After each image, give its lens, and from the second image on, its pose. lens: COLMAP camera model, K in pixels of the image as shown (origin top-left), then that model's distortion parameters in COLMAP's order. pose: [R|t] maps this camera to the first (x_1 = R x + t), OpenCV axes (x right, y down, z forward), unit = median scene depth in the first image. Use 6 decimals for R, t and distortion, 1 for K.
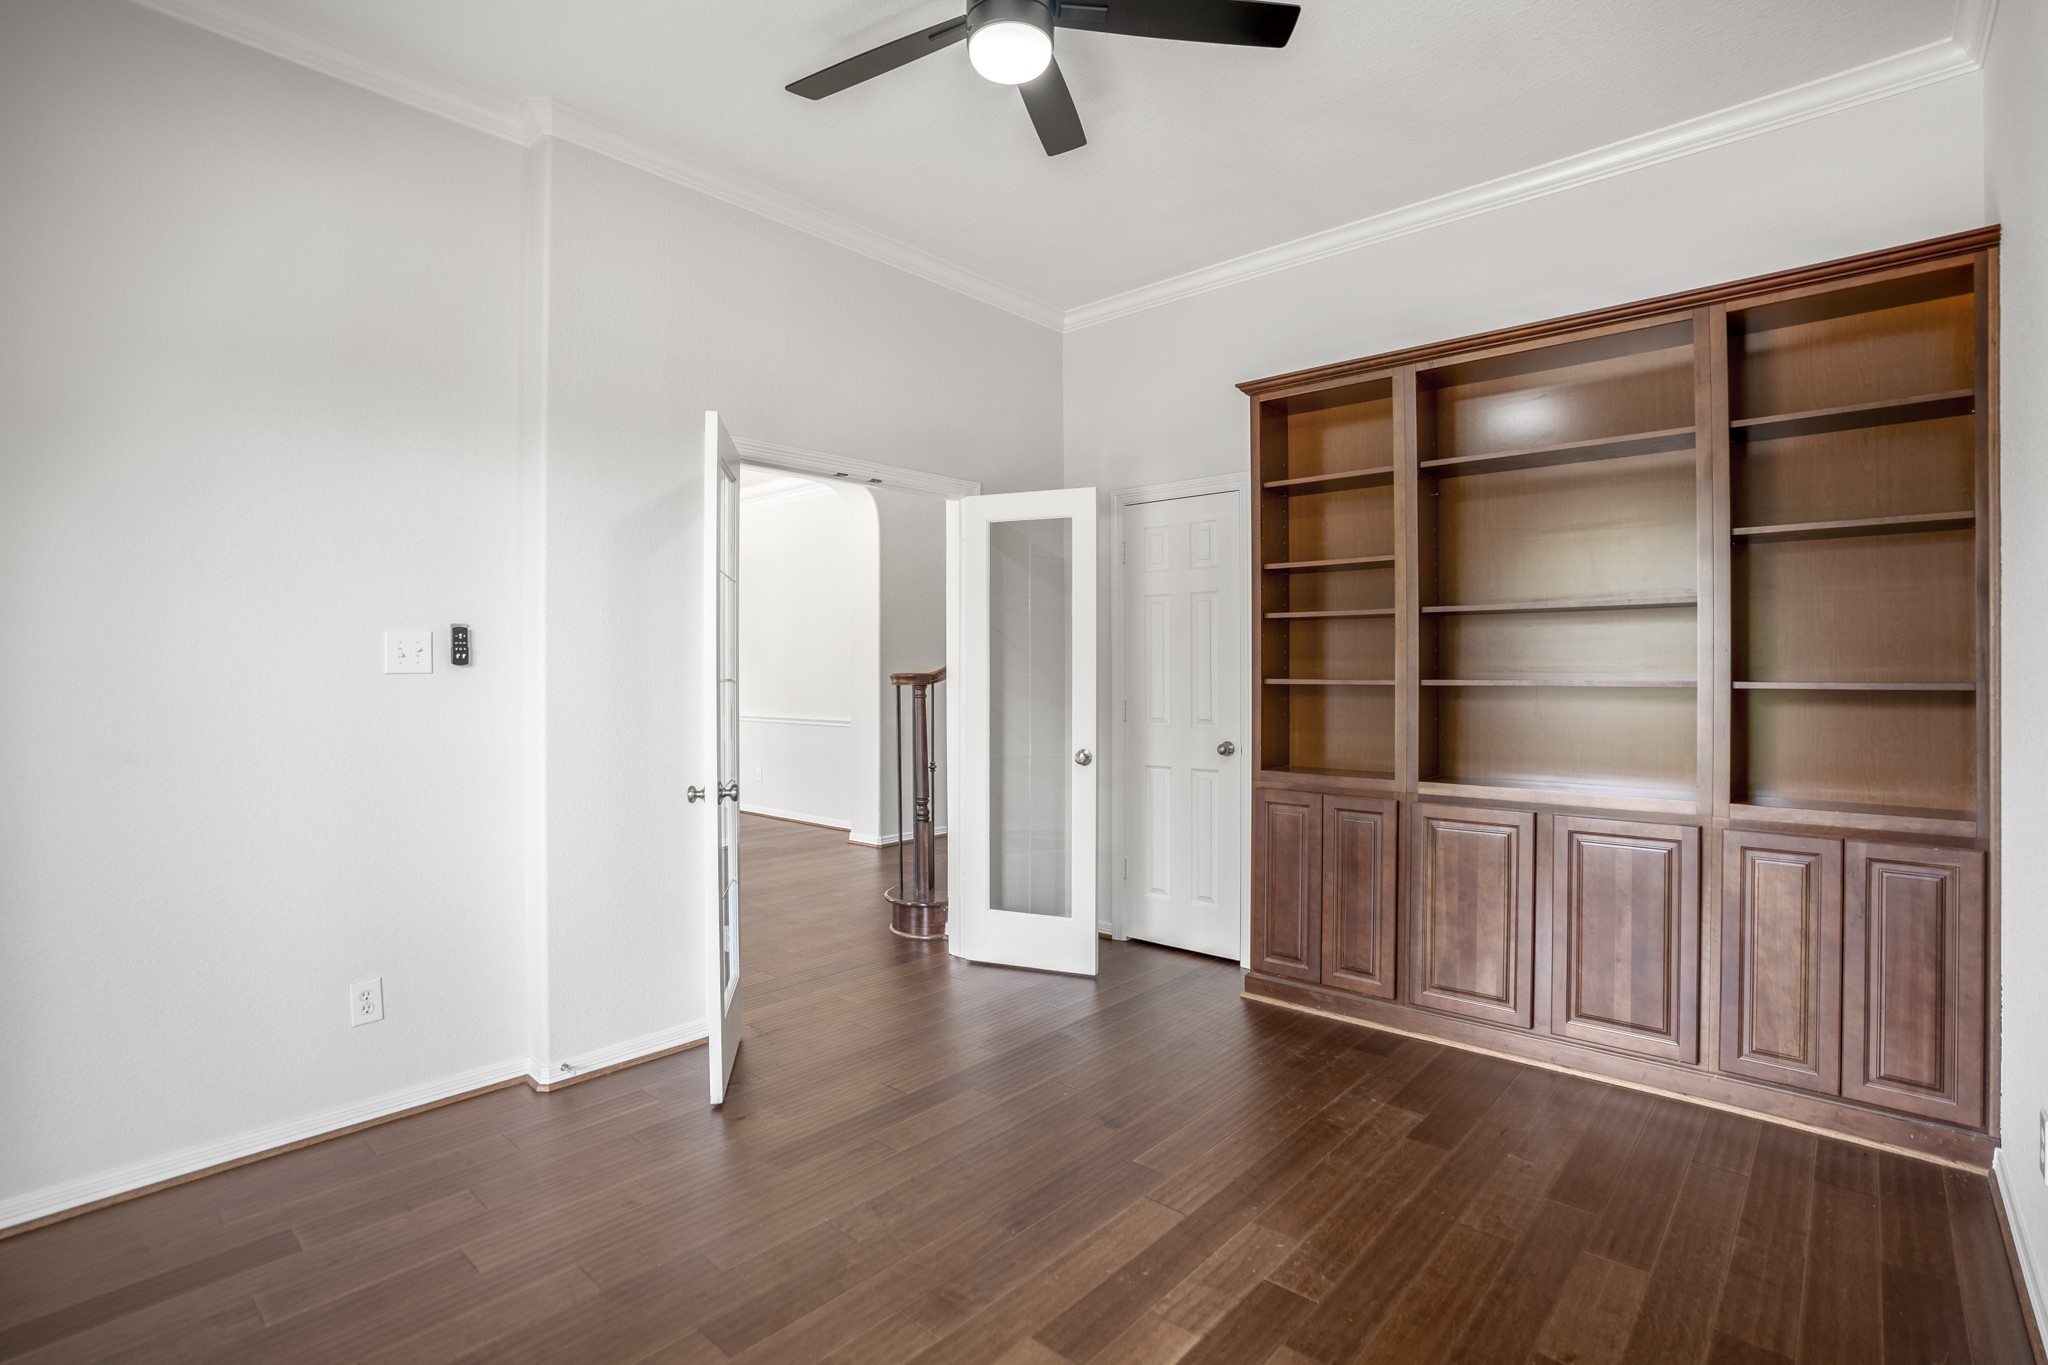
lens RADIAL K [[973.0, 0, 1025.8], [0, 973.0, 689.6], [0, 0, 1]] dist [-0.068973, 0.027916]
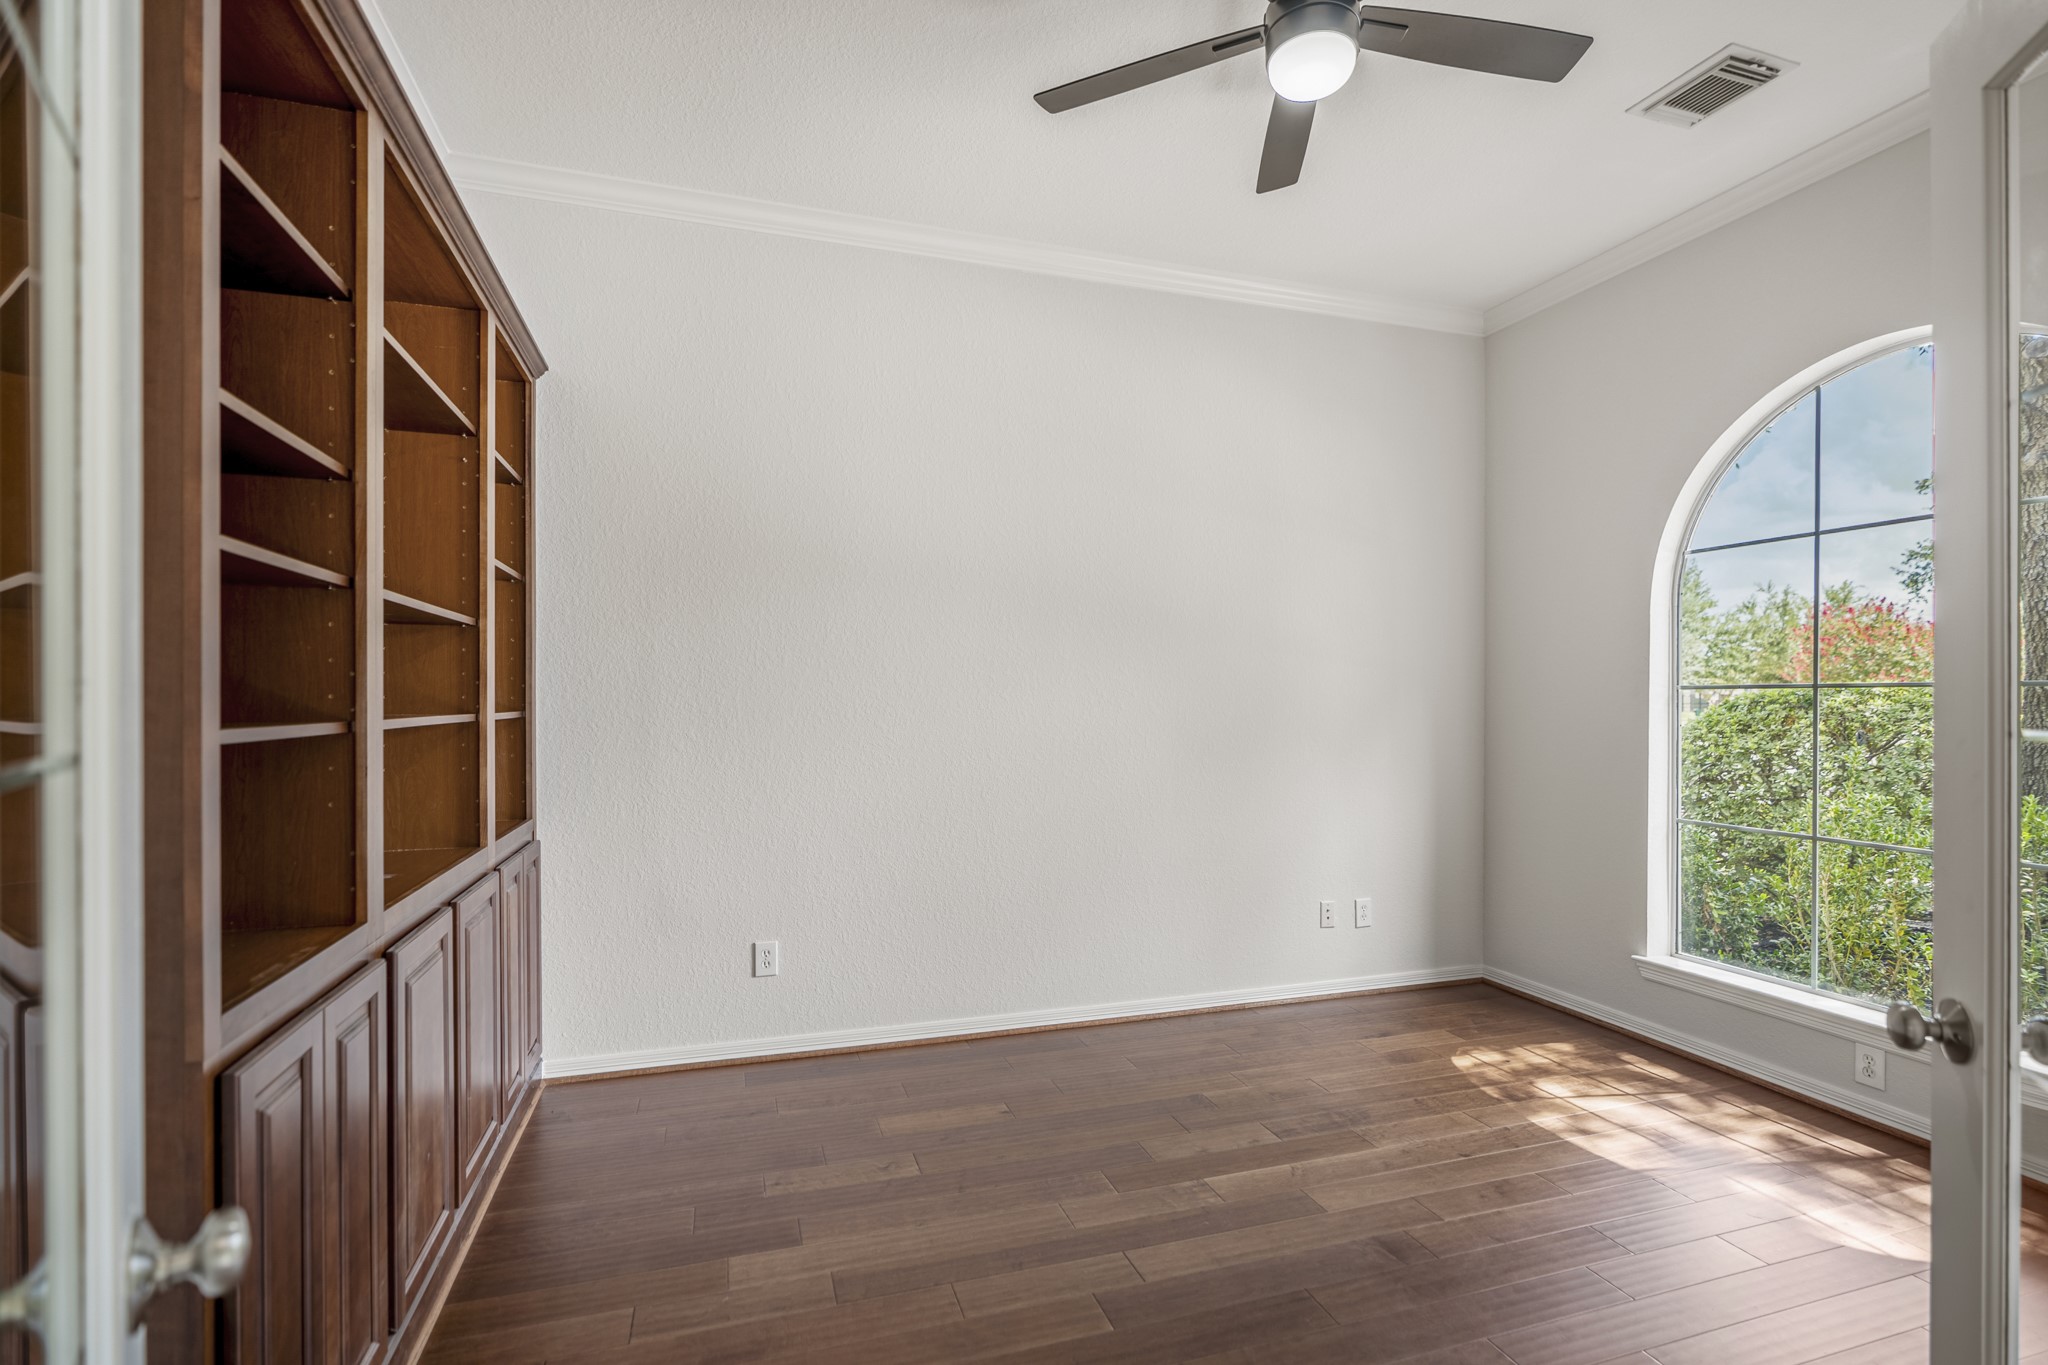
lens RADIAL K [[973.0, 0, 1025.8], [0, 973.0, 689.6], [0, 0, 1]] dist [-0.068973, 0.027916]
pose [[-0.867025, 0.004839, 0.498242, -0.242594], [0.009281, 0.999936, 0.006438, -0.036039], [-0.498179, 0.010206, -0.867014, 1.951917]]
